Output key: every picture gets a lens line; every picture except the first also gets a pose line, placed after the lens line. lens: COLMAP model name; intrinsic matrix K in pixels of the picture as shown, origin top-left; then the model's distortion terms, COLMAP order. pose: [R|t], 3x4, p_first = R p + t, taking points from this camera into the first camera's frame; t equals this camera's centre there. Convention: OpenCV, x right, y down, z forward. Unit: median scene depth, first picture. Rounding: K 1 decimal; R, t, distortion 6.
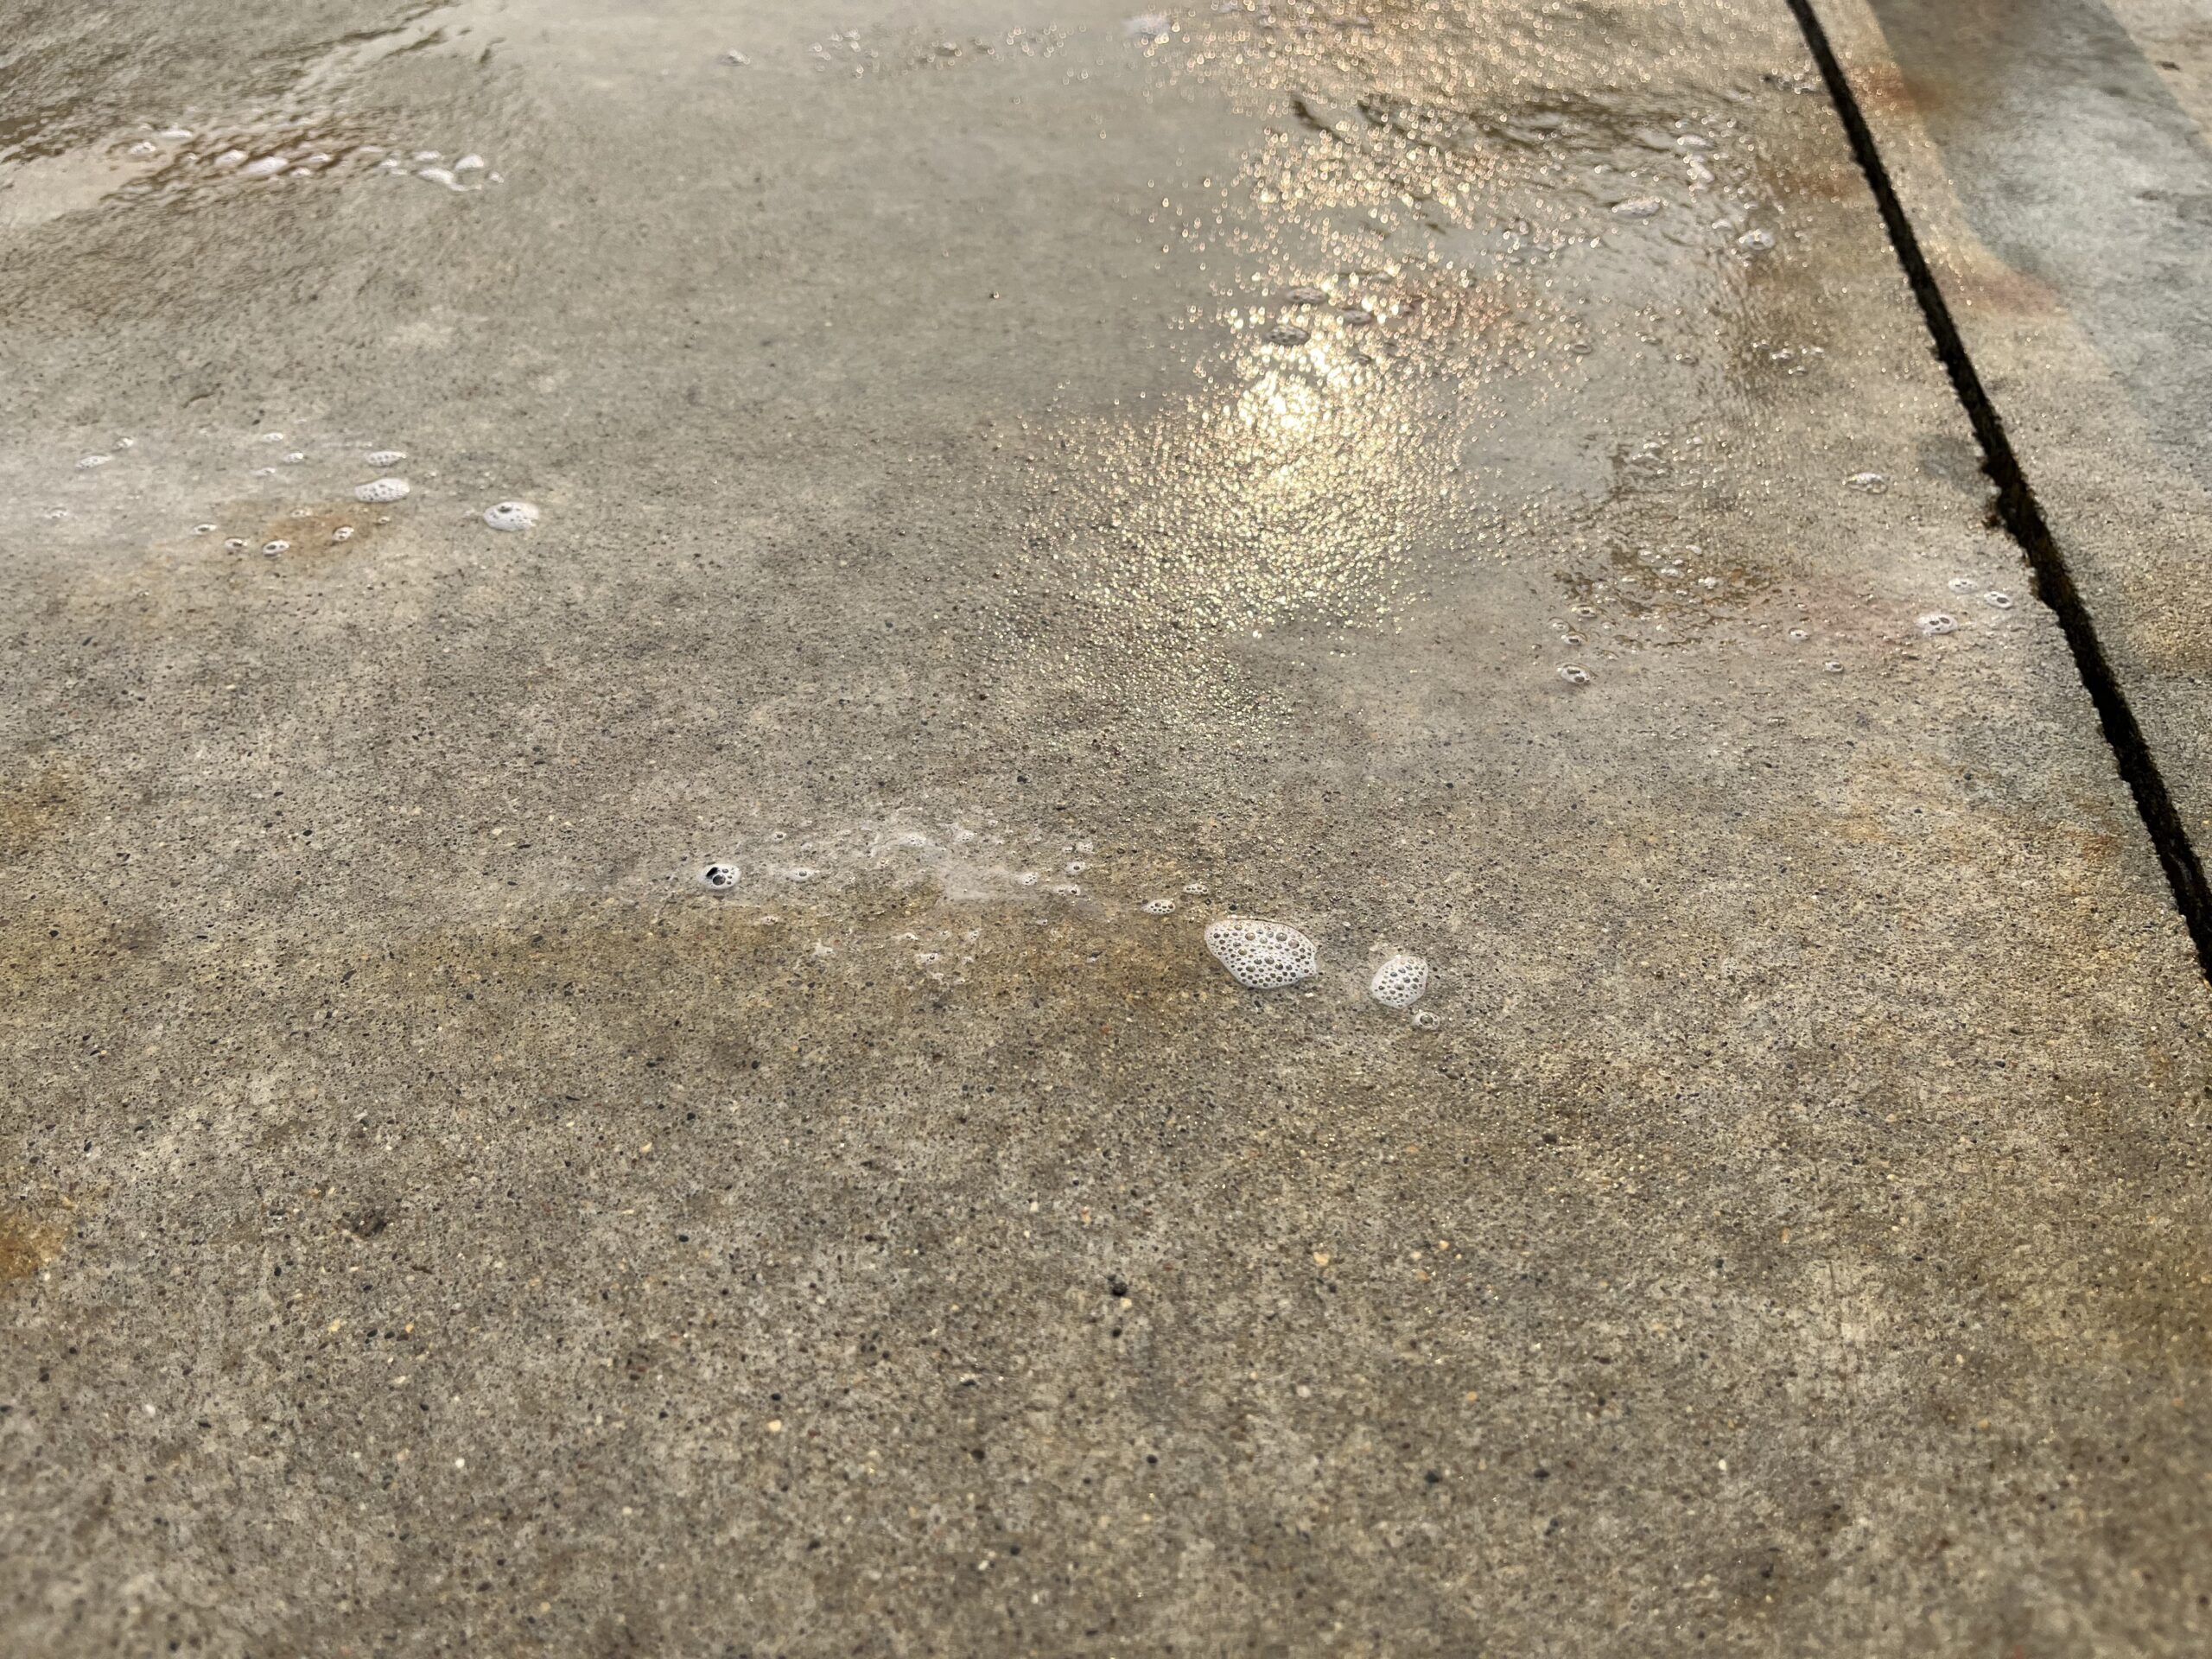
lens RADIAL K [[1664.2, 0, 1106.0], [0, 1664.2, 829.5], [0, 0, 1]] dist [0.058780, -0.100362]
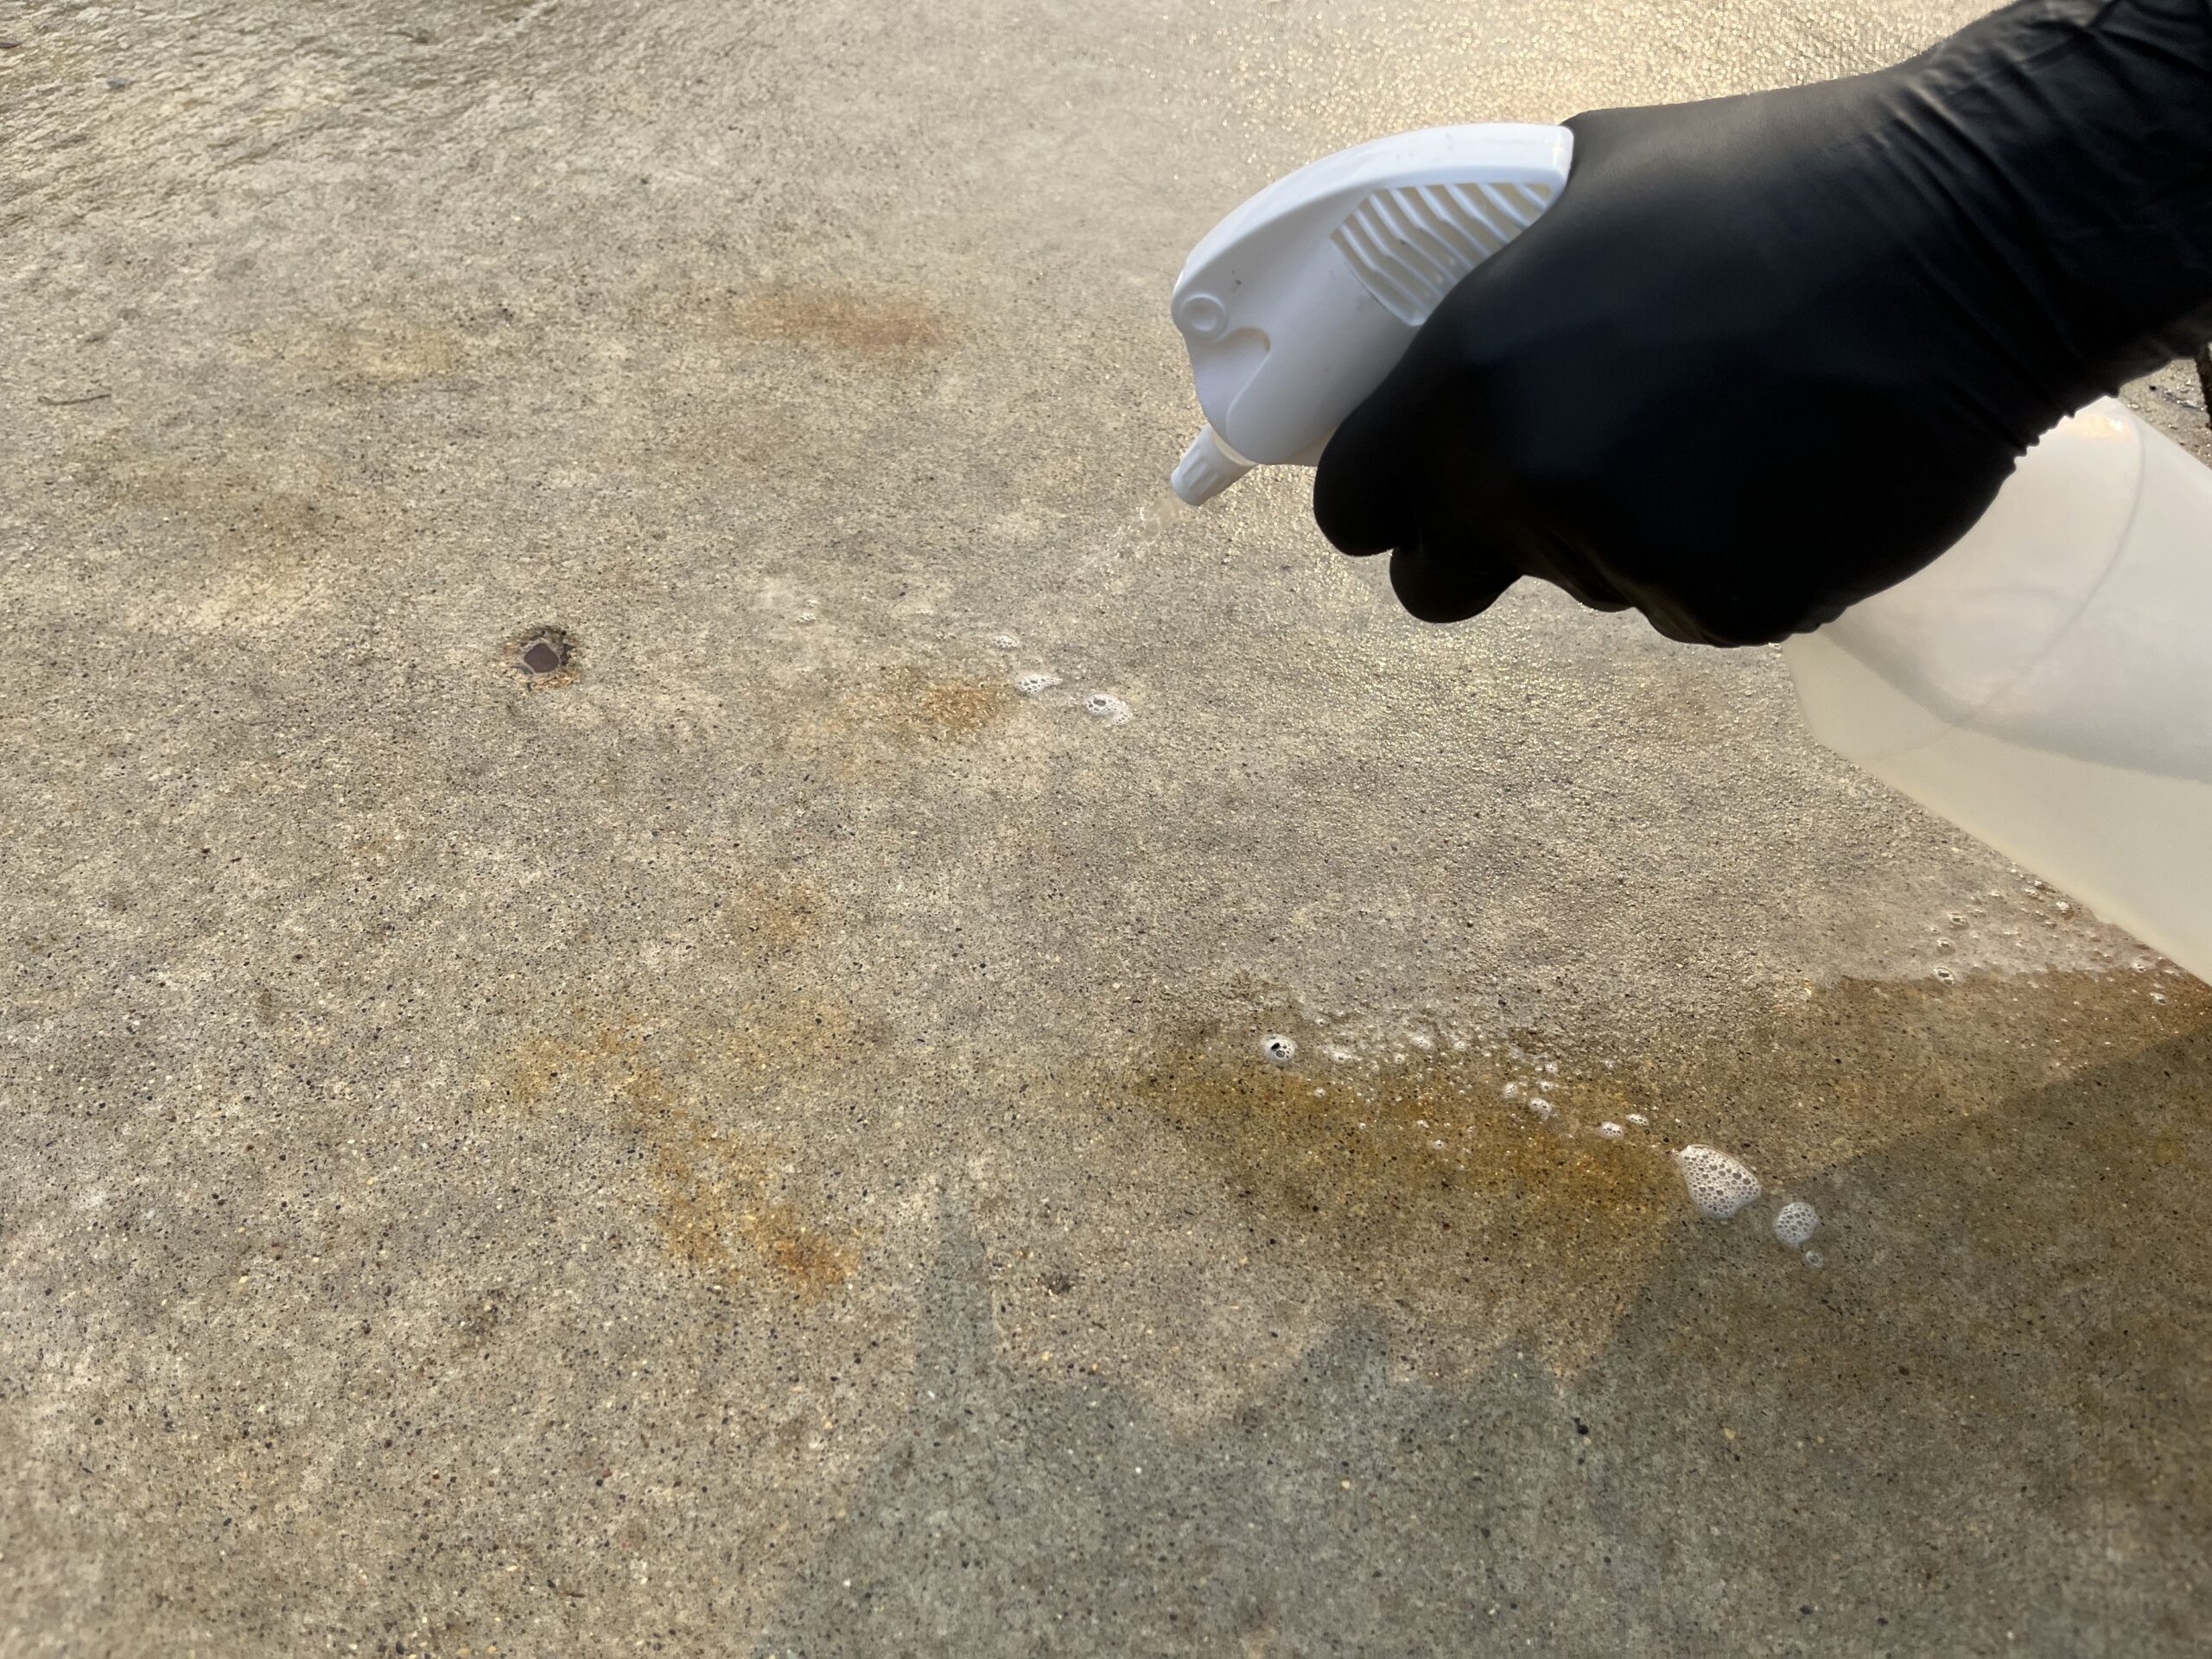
lens RADIAL K [[1664.2, 0, 1106.0], [0, 1664.2, 829.5], [0, 0, 1]] dist [0.058780, -0.100362]
pose [[0.983755, 0.152327, -0.094990, -0.304575], [-0.149949, 0.988184, 0.031740, -0.192429], [0.098703, -0.016981, 0.994972, -0.398778]]
